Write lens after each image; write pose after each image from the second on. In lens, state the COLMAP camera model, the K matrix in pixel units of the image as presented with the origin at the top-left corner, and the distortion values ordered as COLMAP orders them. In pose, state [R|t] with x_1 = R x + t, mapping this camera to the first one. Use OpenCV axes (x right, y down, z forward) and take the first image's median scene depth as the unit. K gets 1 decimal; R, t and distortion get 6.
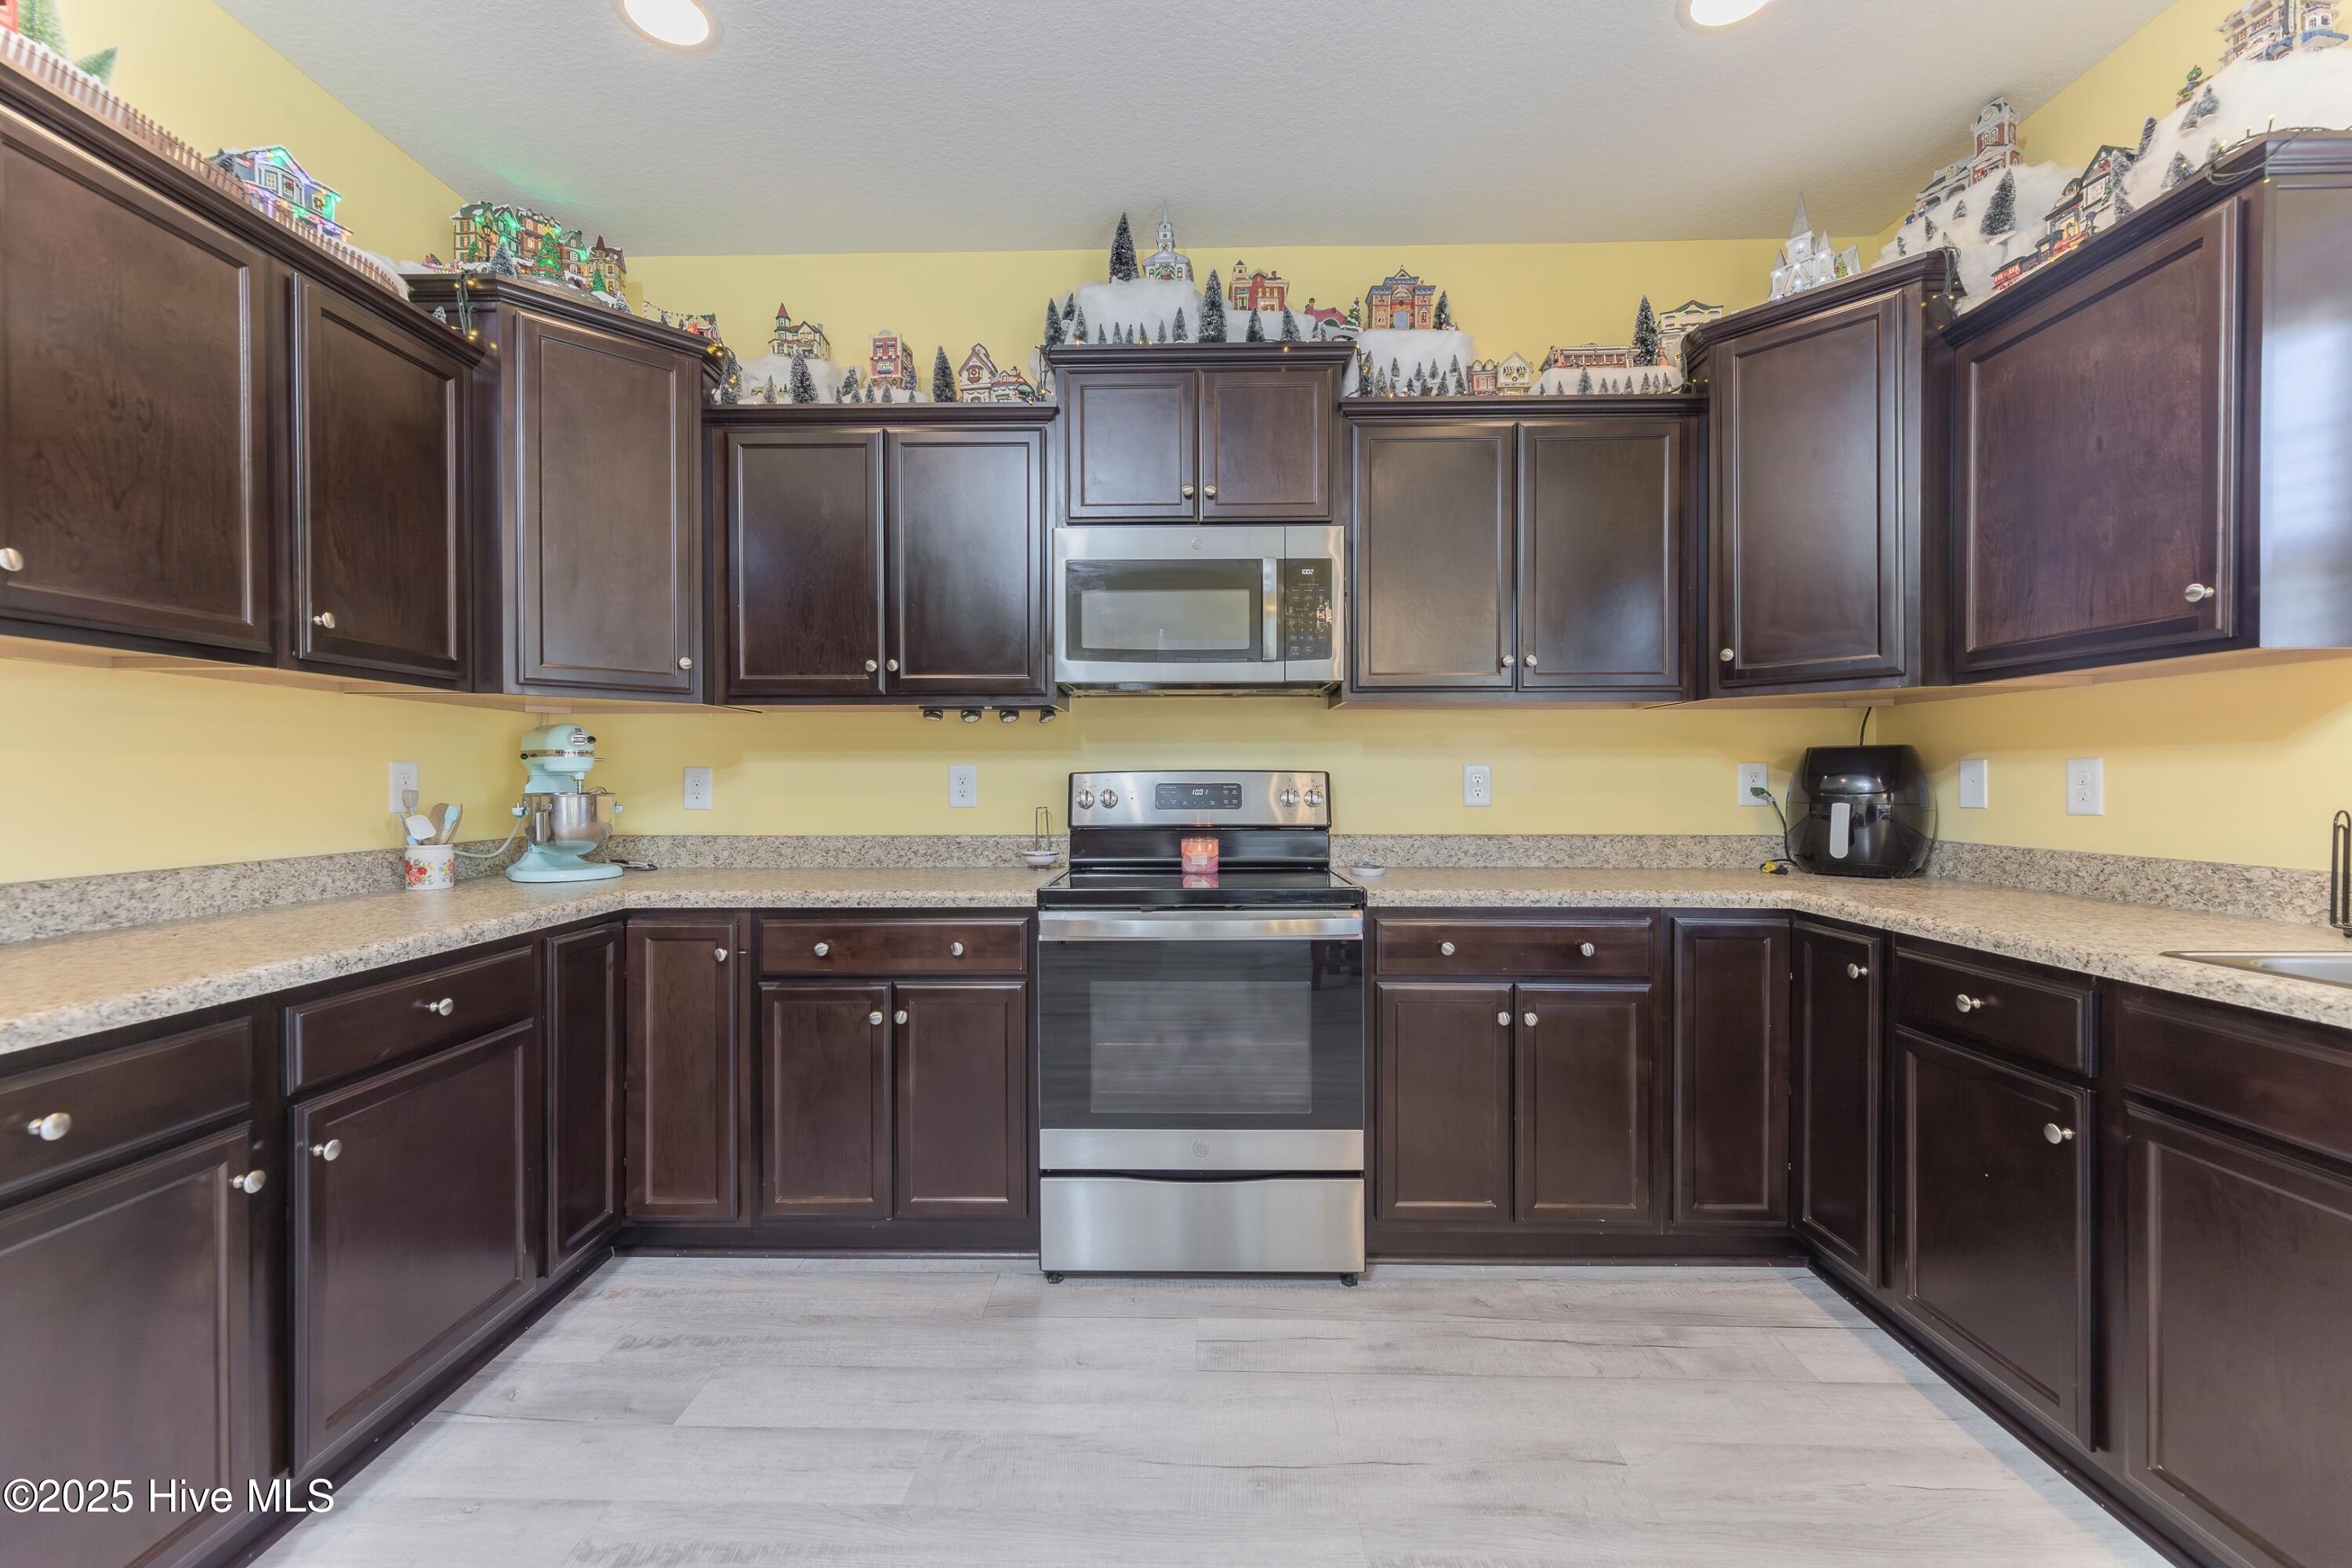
lens RADIAL K [[951.6, 0, 1178.1], [0, 951.6, 786.3], [0, 0, 1]] dist [0.001534, 0.000371]
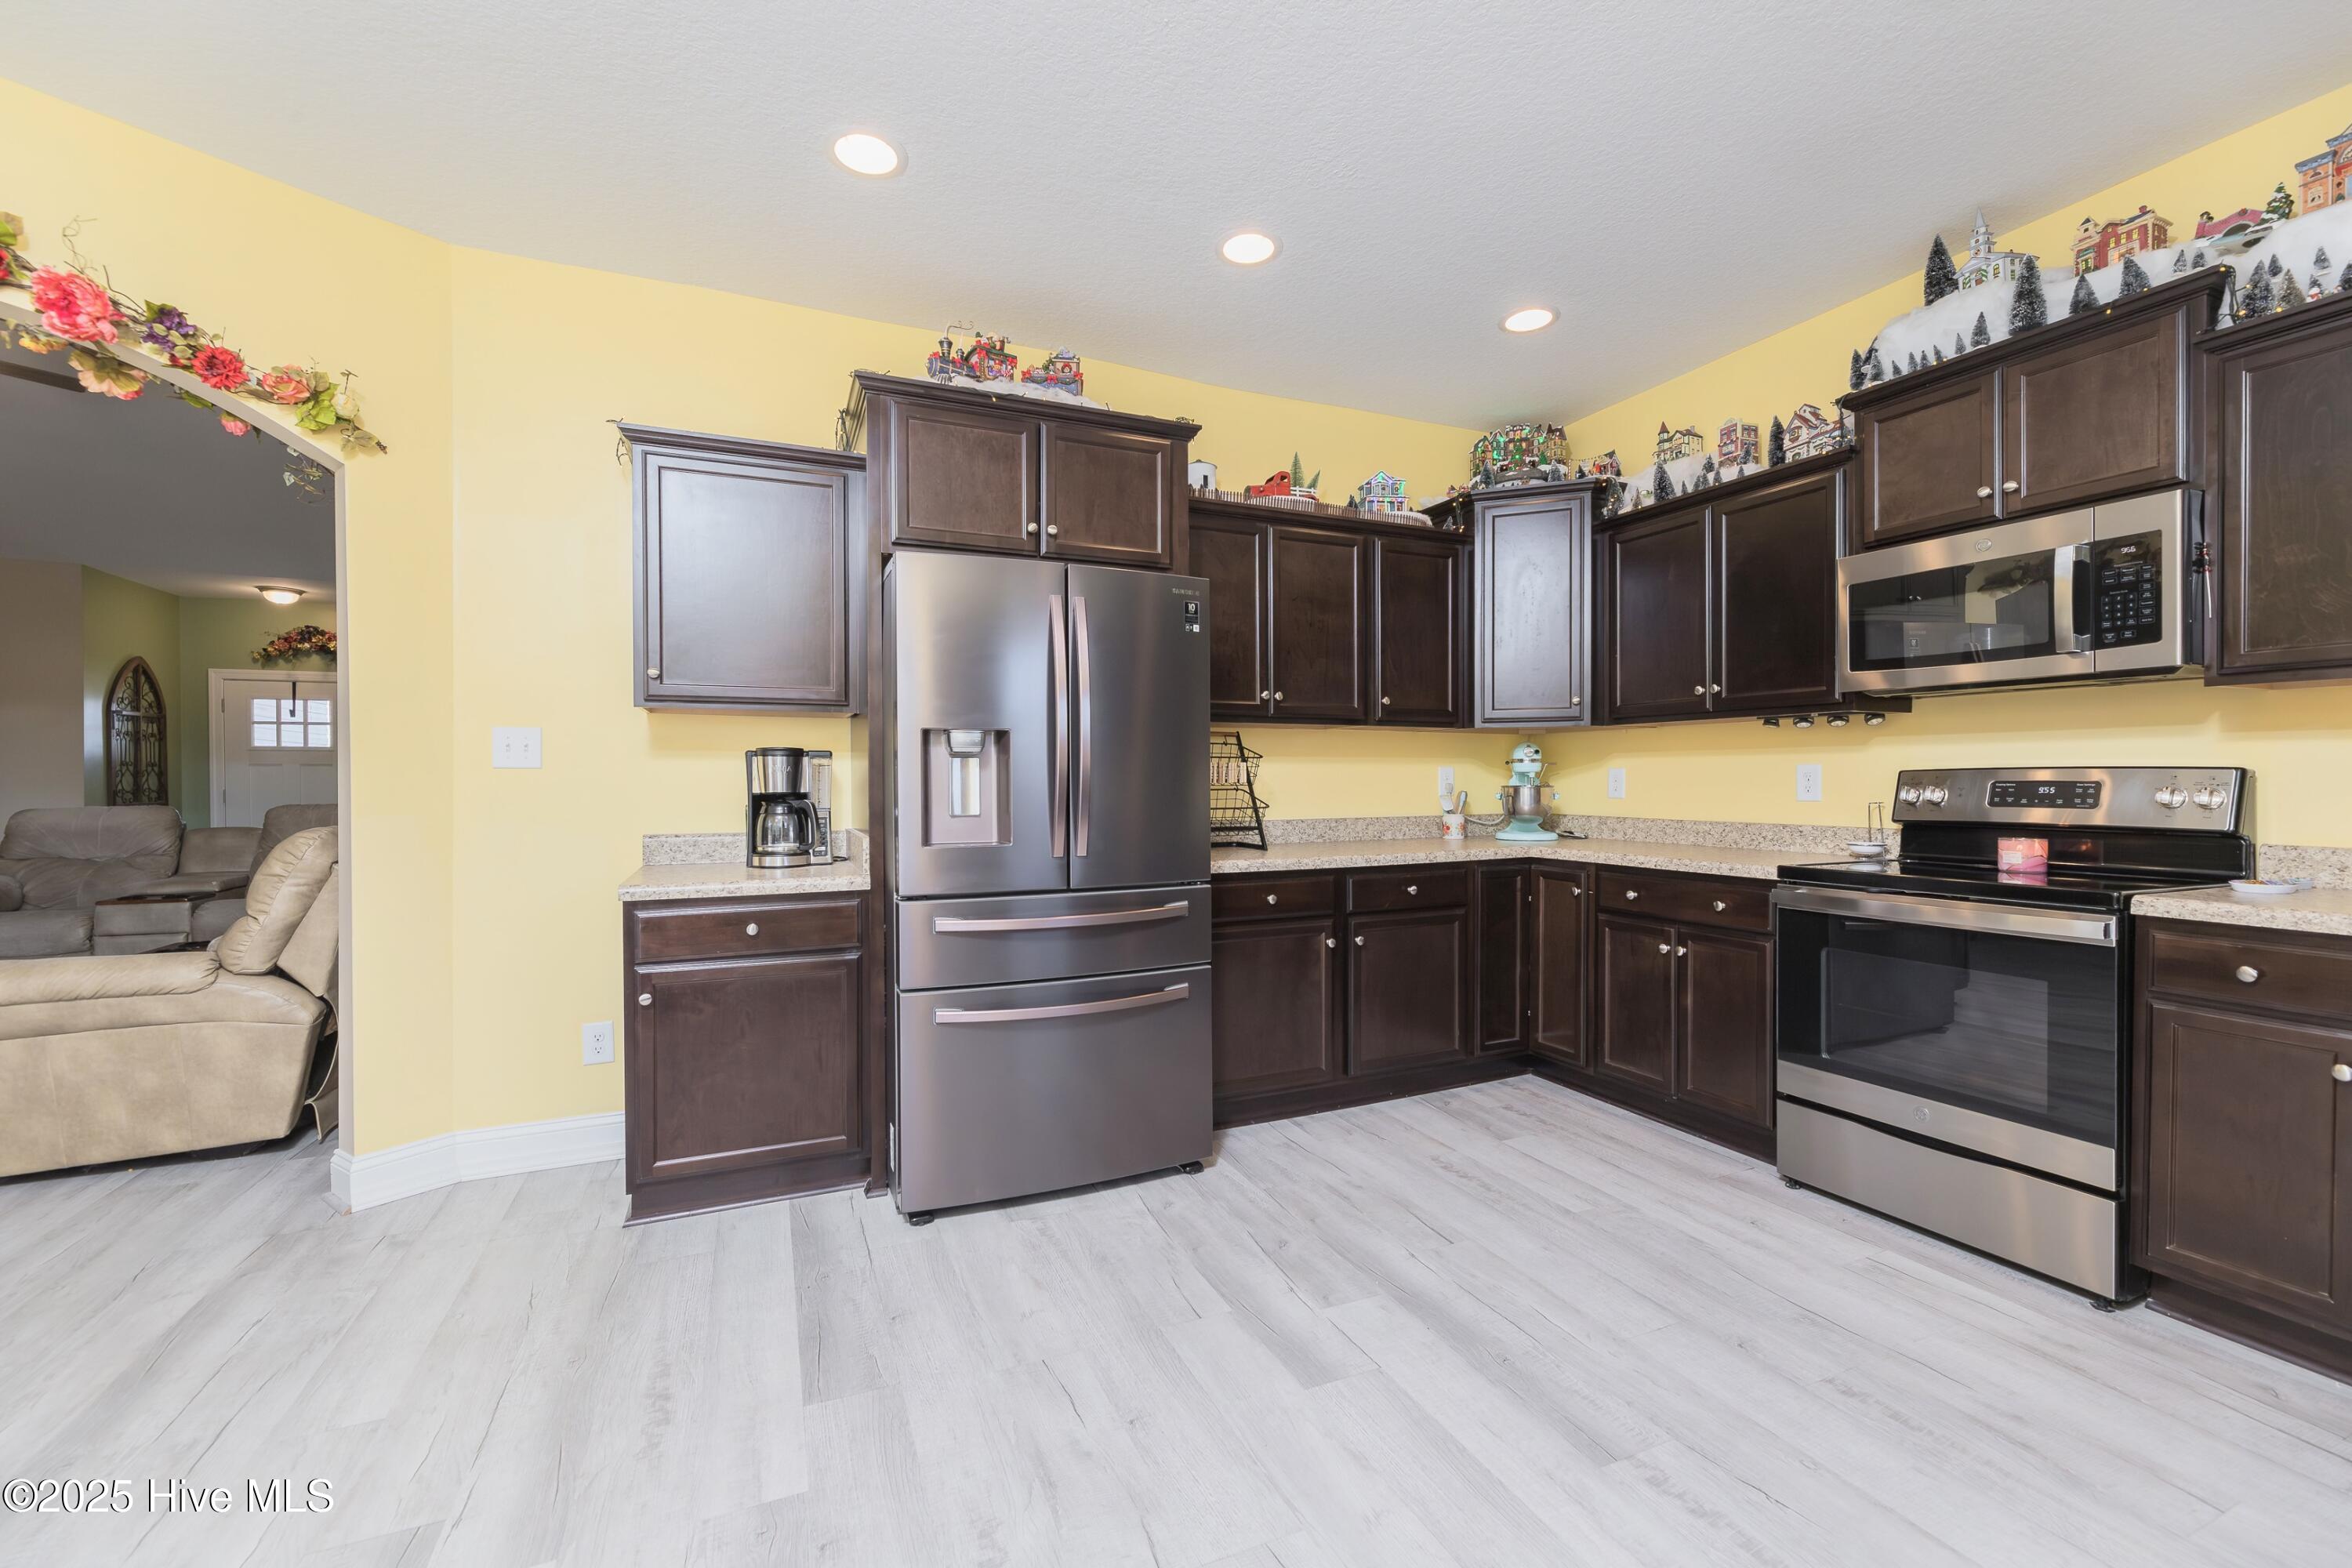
lens RADIAL K [[952.0, 0, 1166.7], [0, 952.0, 786.8], [0, 0, 1]] dist [-0.001025, -0.000067]
pose [[0.416684, 0.008993, -0.909007, 0.589317], [-0.004462, 0.999959, 0.007847, -0.001018], [0.909040, 0.000786, 0.416707, -0.220849]]
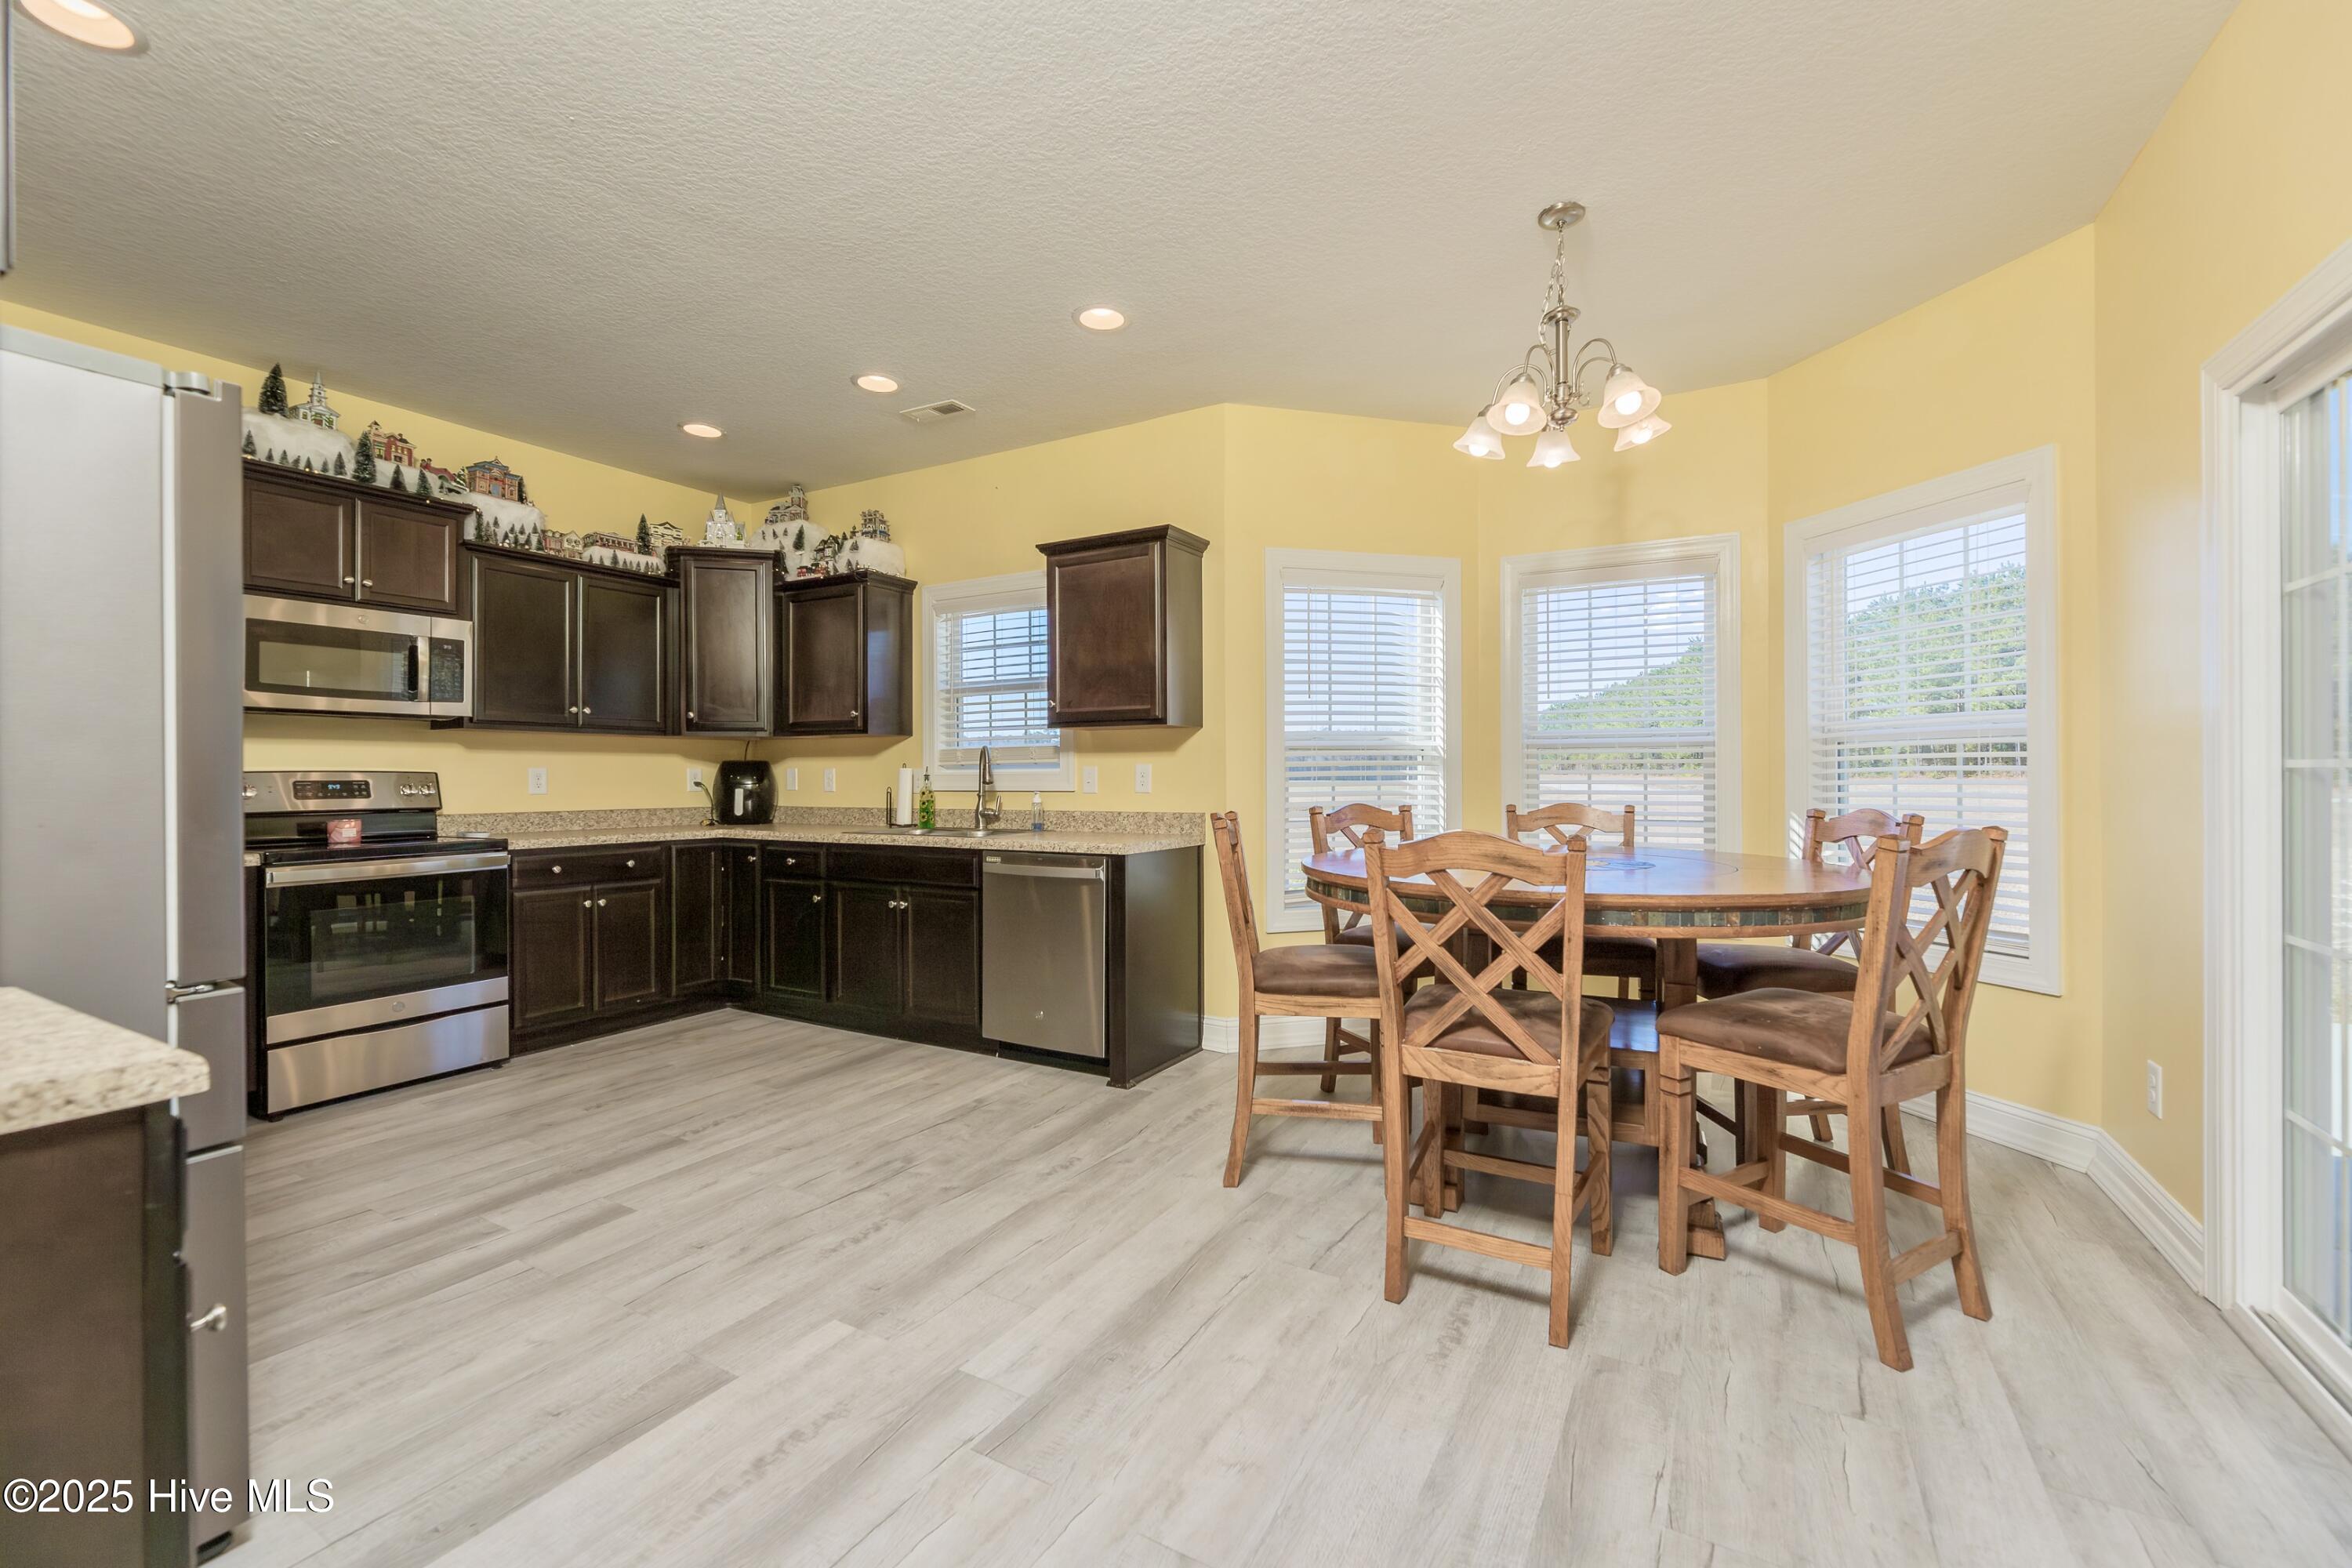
lens RADIAL K [[986.2, 0, 1178.3], [0, 986.2, 772.3], [0, 0, 1]] dist [0.000358, 0.000024]
pose [[0.479519, 0.003759, 0.877524, -0.731388], [0.007841, 0.999933, -0.008568, 0.007721], [-0.877497, 0.010989, 0.479457, -0.870554]]
